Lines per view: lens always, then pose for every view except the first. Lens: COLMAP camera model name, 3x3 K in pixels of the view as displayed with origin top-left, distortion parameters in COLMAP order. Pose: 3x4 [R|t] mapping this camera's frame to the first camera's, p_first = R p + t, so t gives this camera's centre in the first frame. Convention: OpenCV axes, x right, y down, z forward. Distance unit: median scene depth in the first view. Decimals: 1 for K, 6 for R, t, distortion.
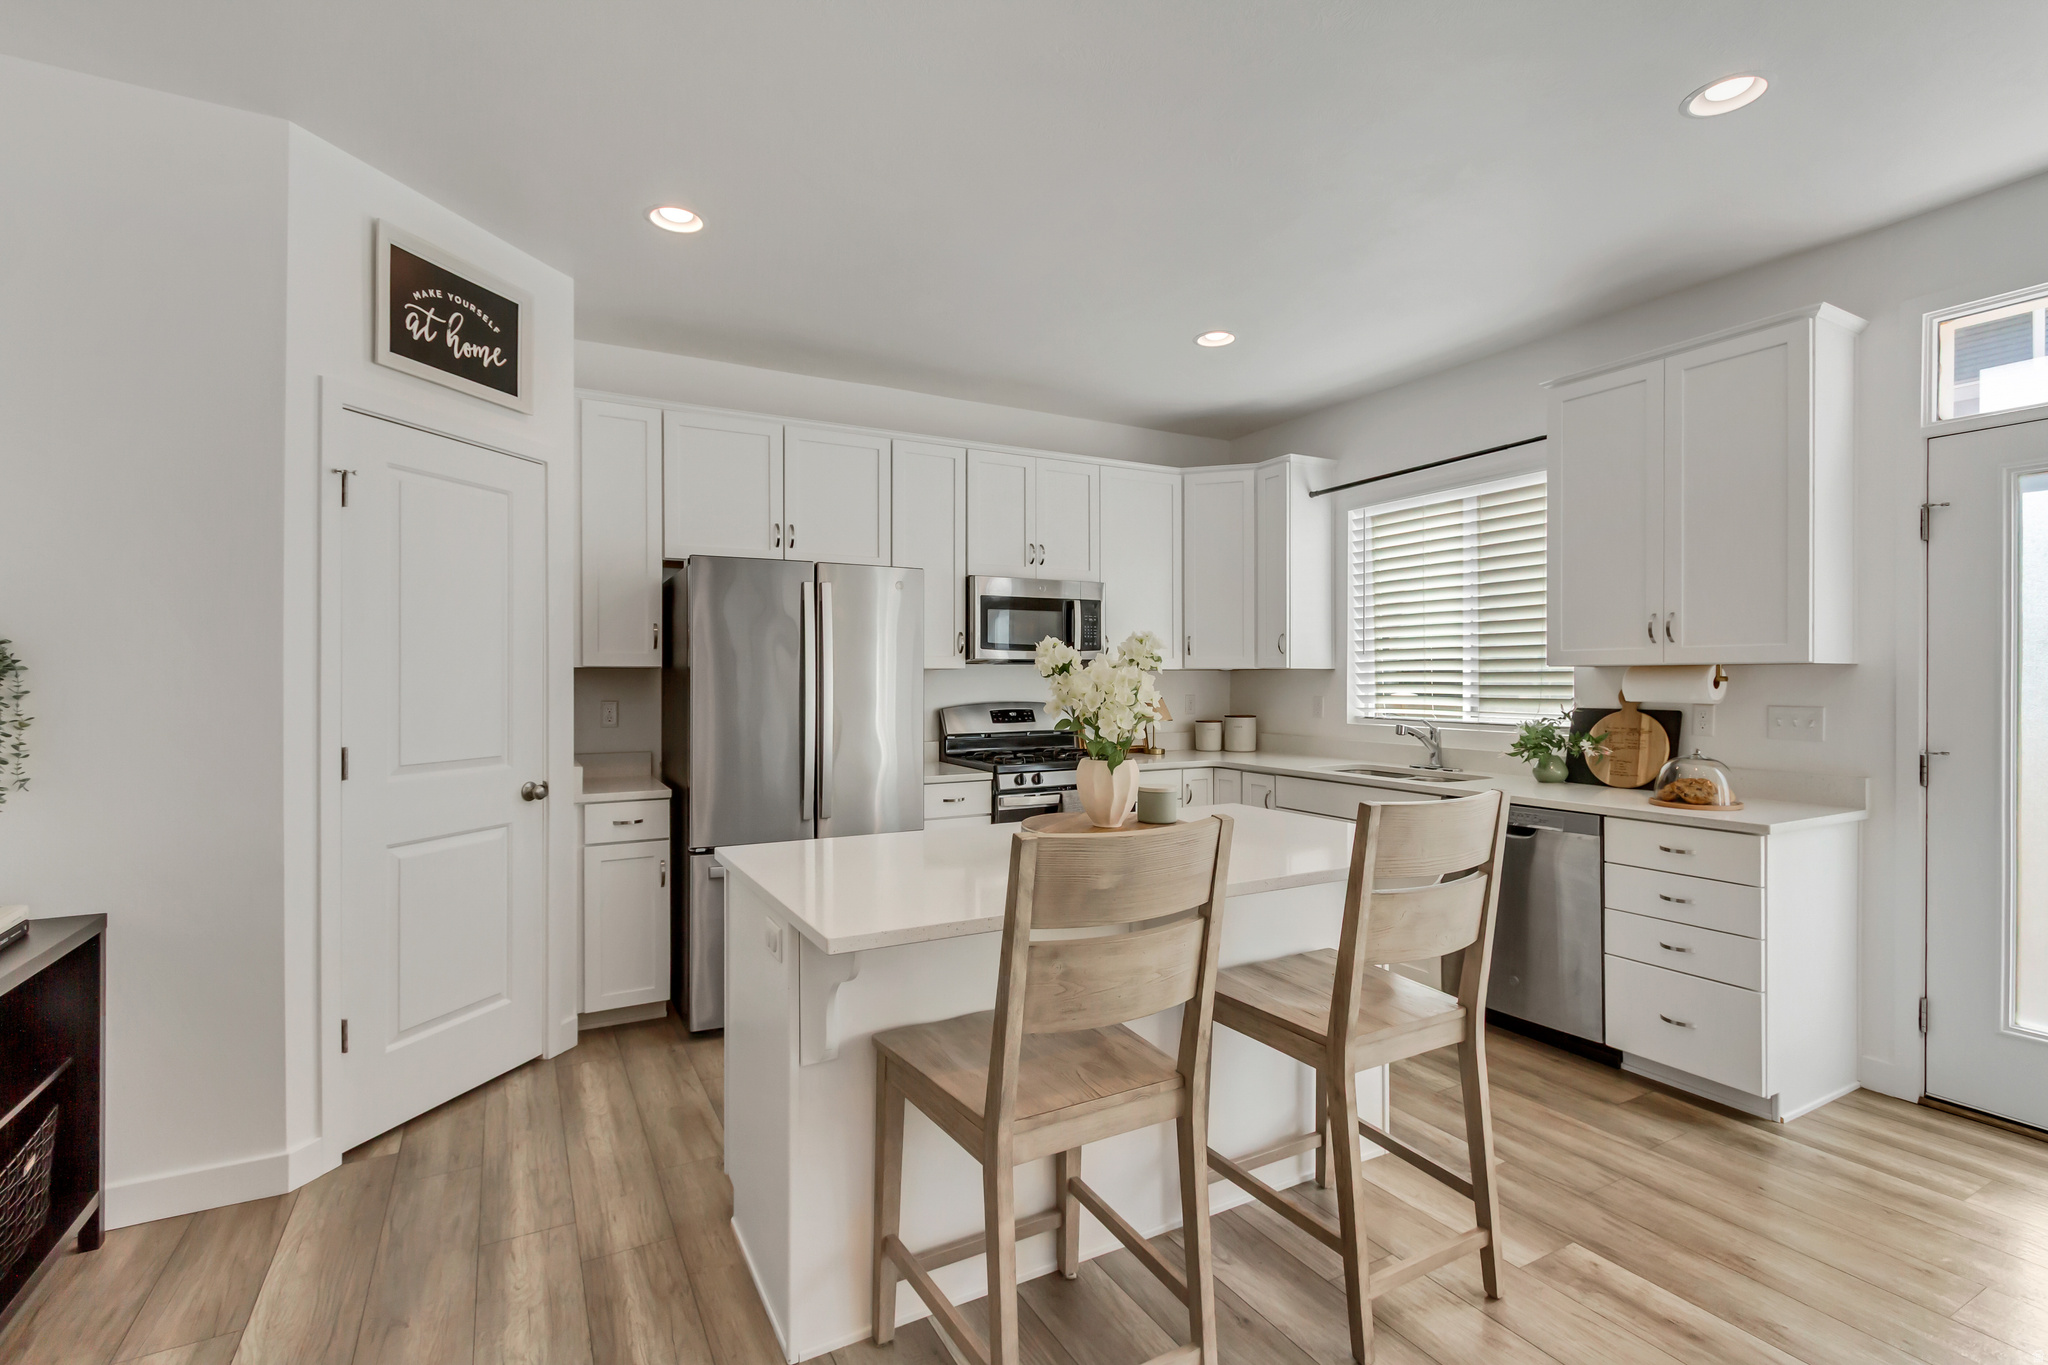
lens RADIAL K [[942.4, 0, 1025.9], [0, 942.4, 684.4], [0, 0, 1]] dist [0.011235, -0.005166]
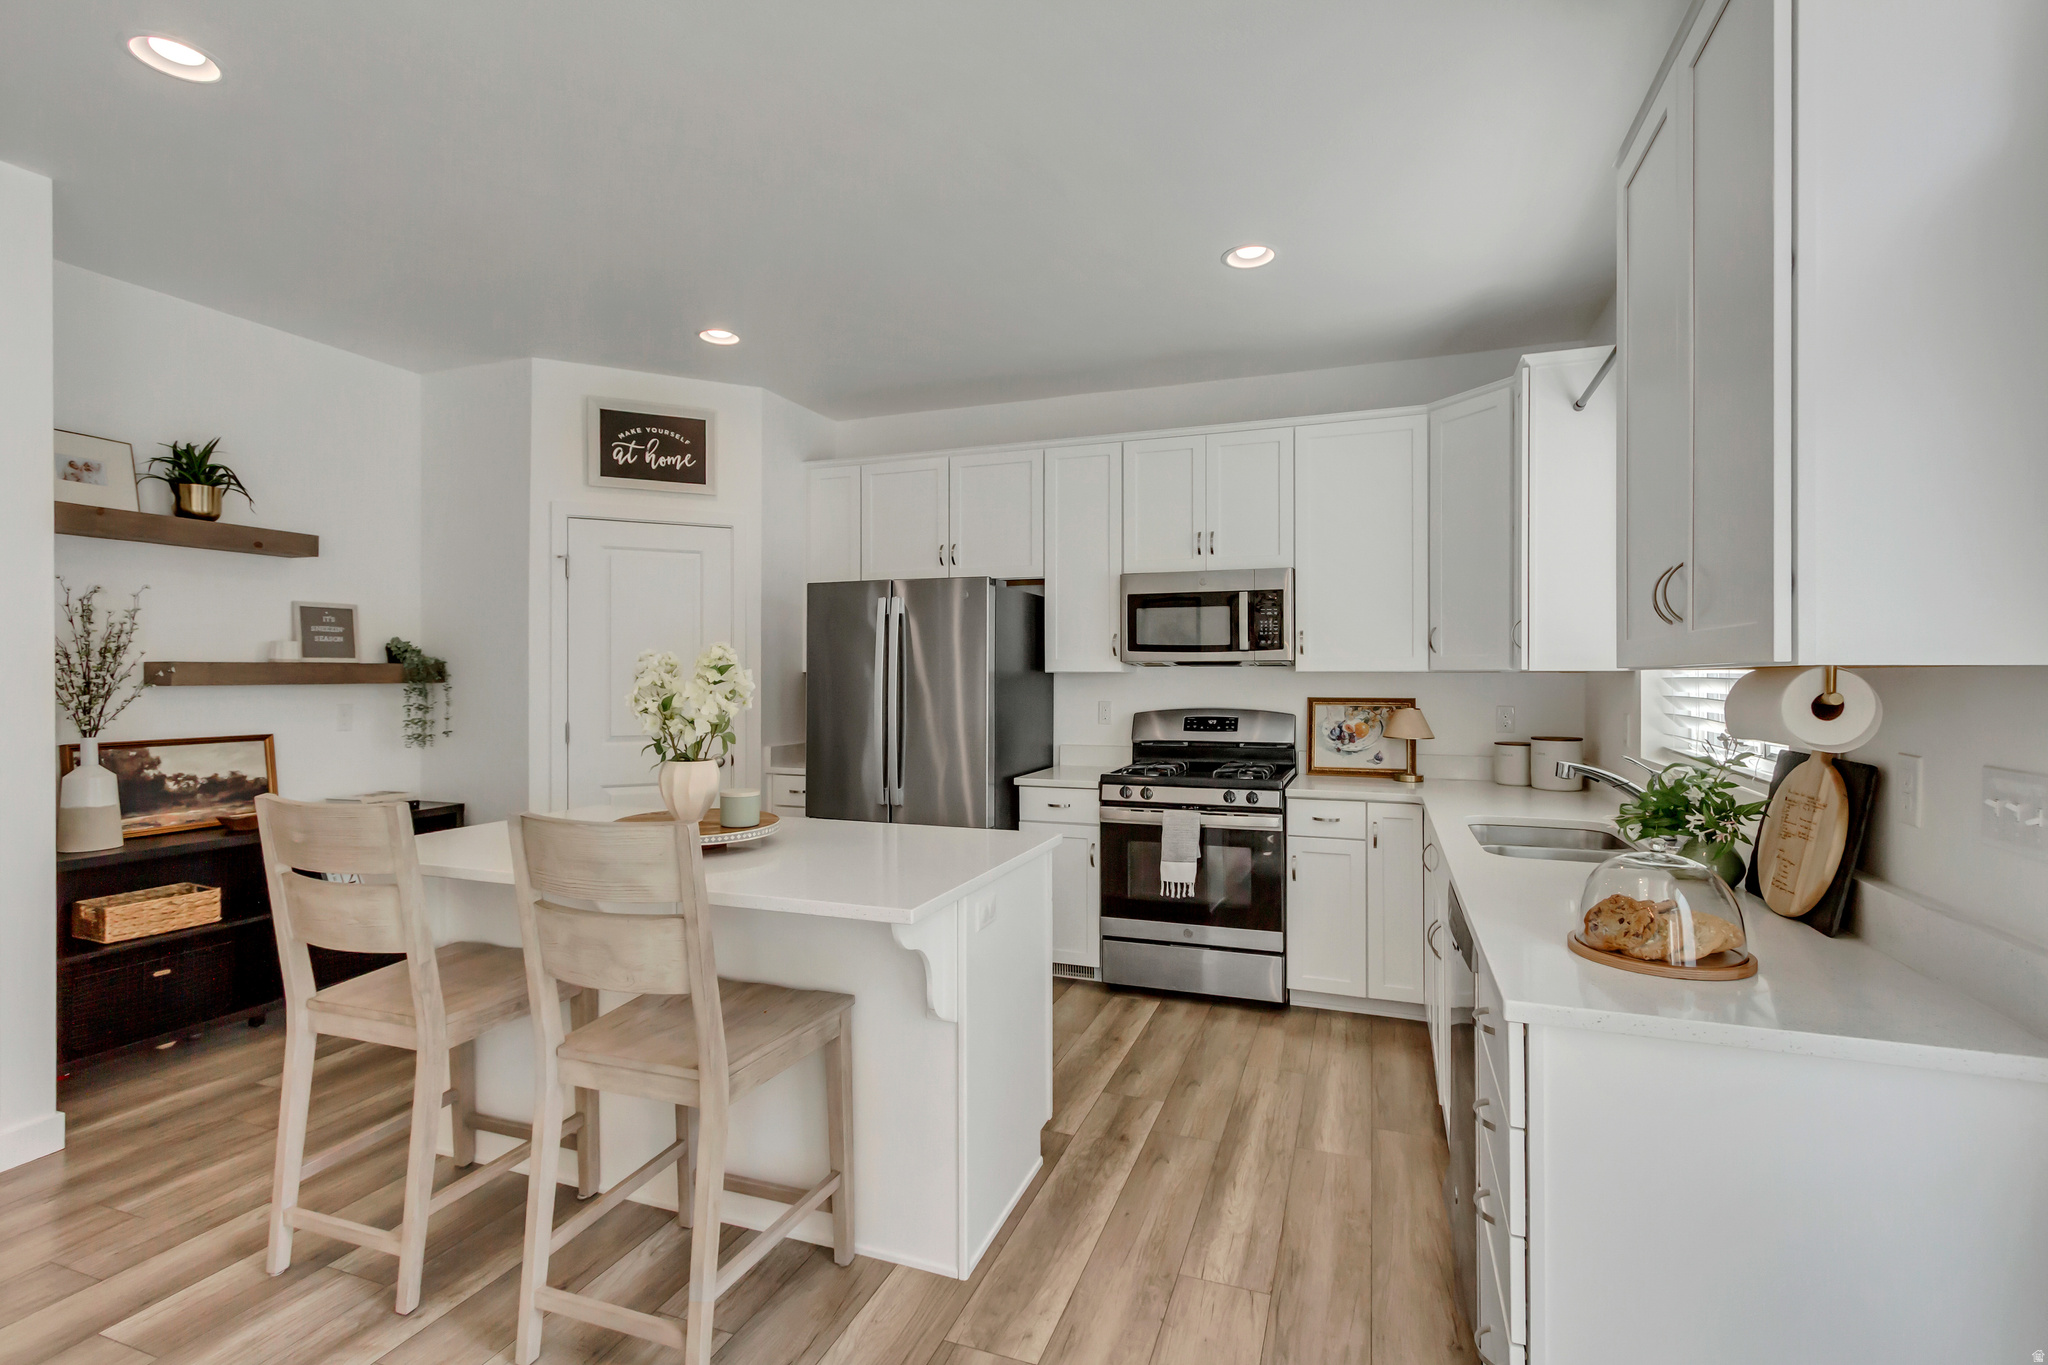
lens RADIAL K [[942.4, 0, 1024.8], [0, 942.4, 678.8], [0, 0, 1]] dist [0.011235, -0.005166]
pose [[0.652608, 0.004753, -0.757681, 0.751167], [-0.007683, 0.999970, -0.000344, -0.010980], [0.757657, 0.006045, 0.652625, 0.377119]]
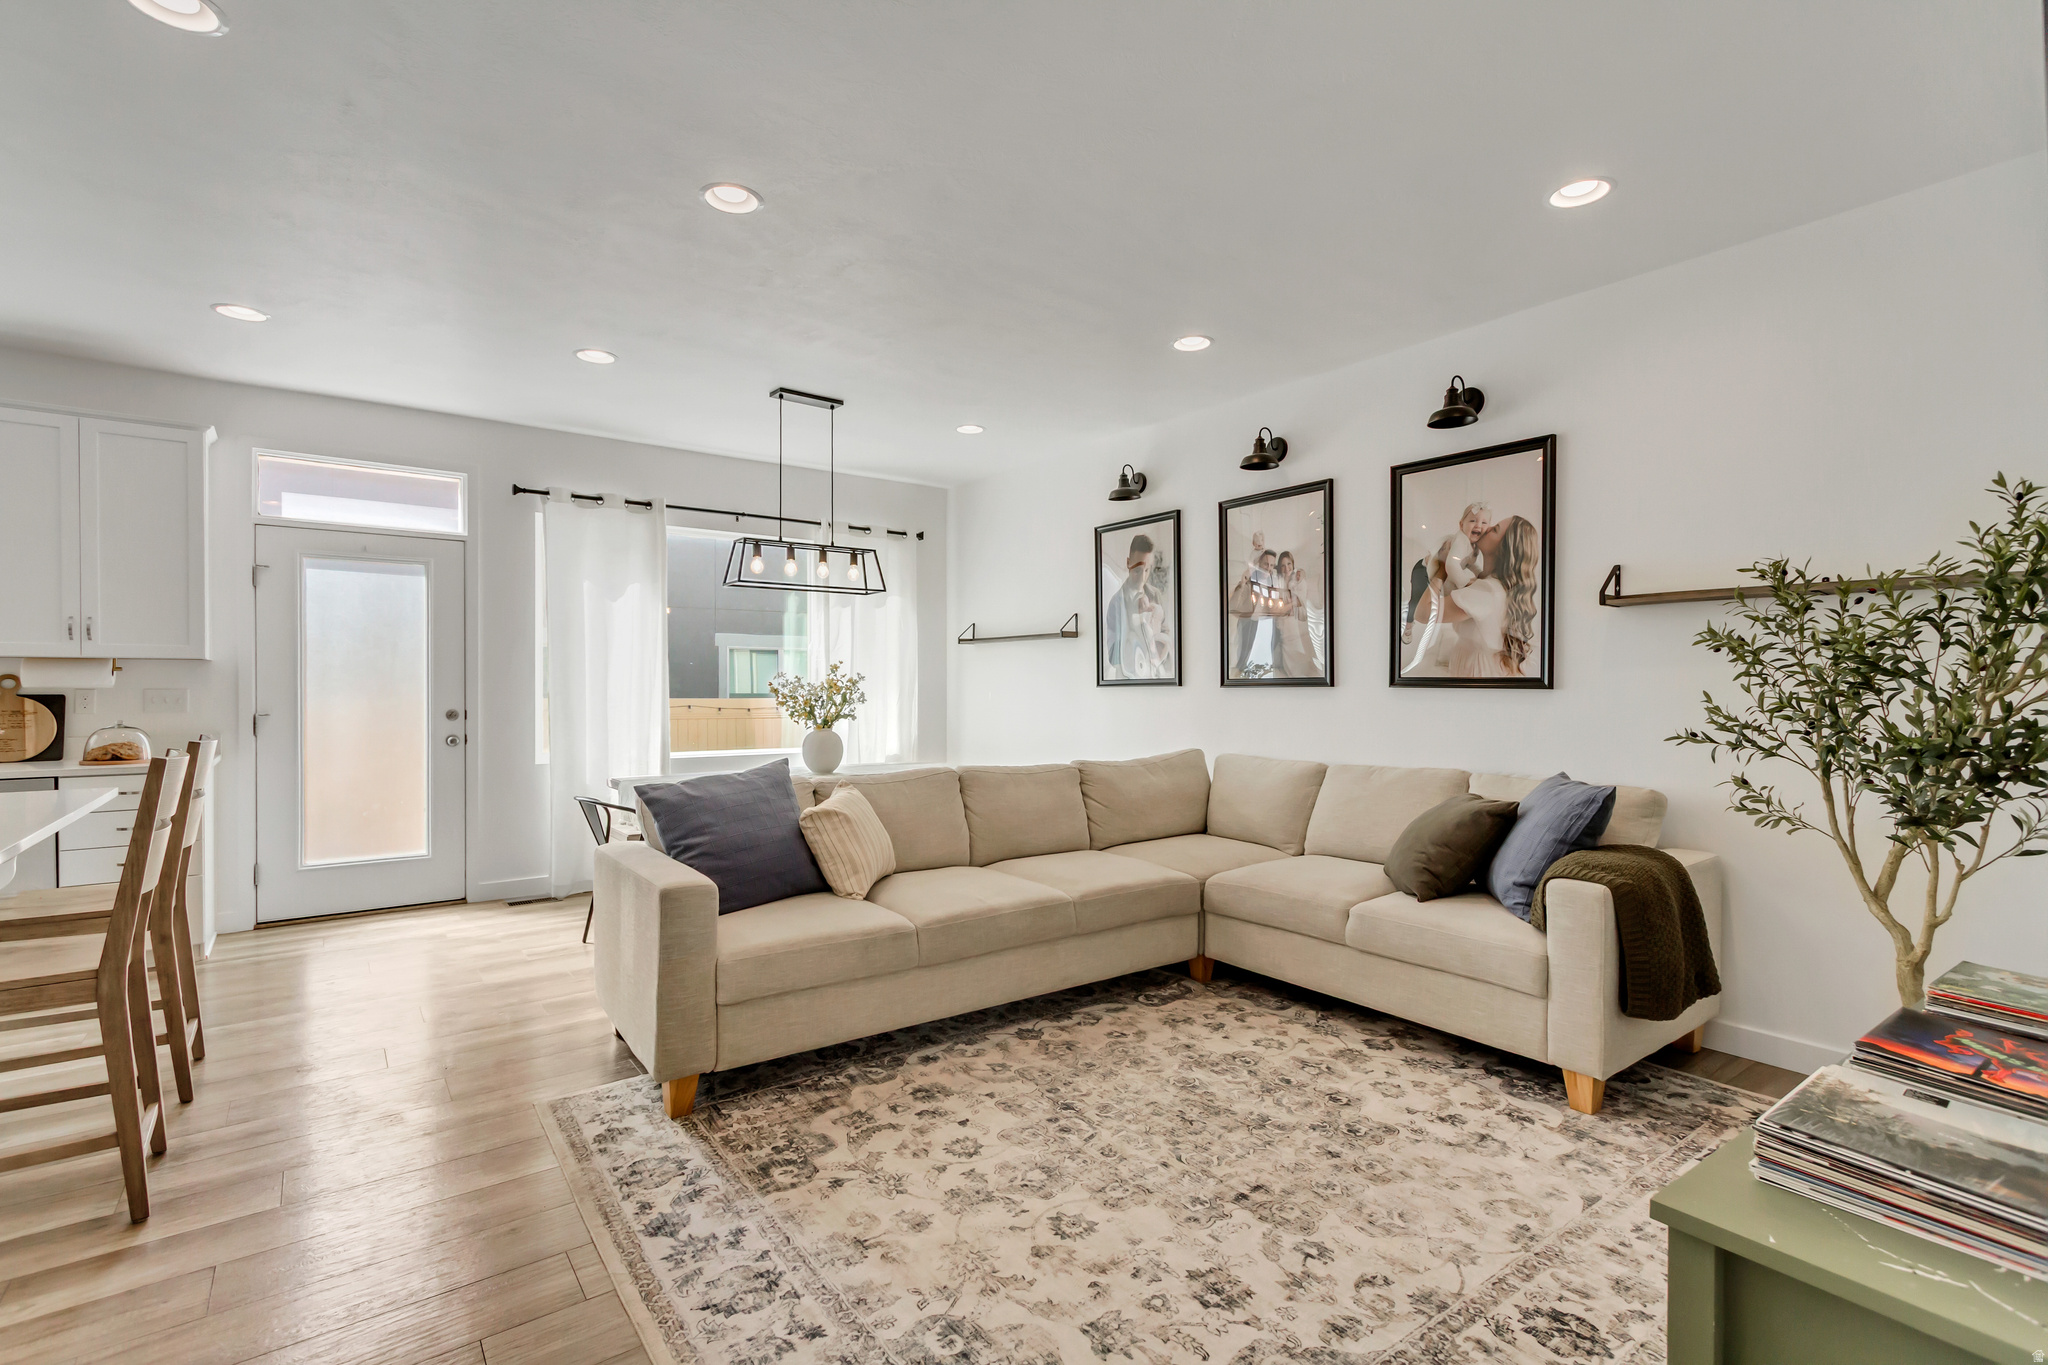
lens RADIAL K [[942.4, 0, 1036.2], [0, 942.4, 689.7], [0, 0, 1]] dist [0.011235, -0.005166]
pose [[-0.147266, -0.006682, 0.989074, -0.711161], [0.004857, 0.999960, 0.007479, 0.017980], [-0.989085, 0.005906, -0.147228, -0.079920]]
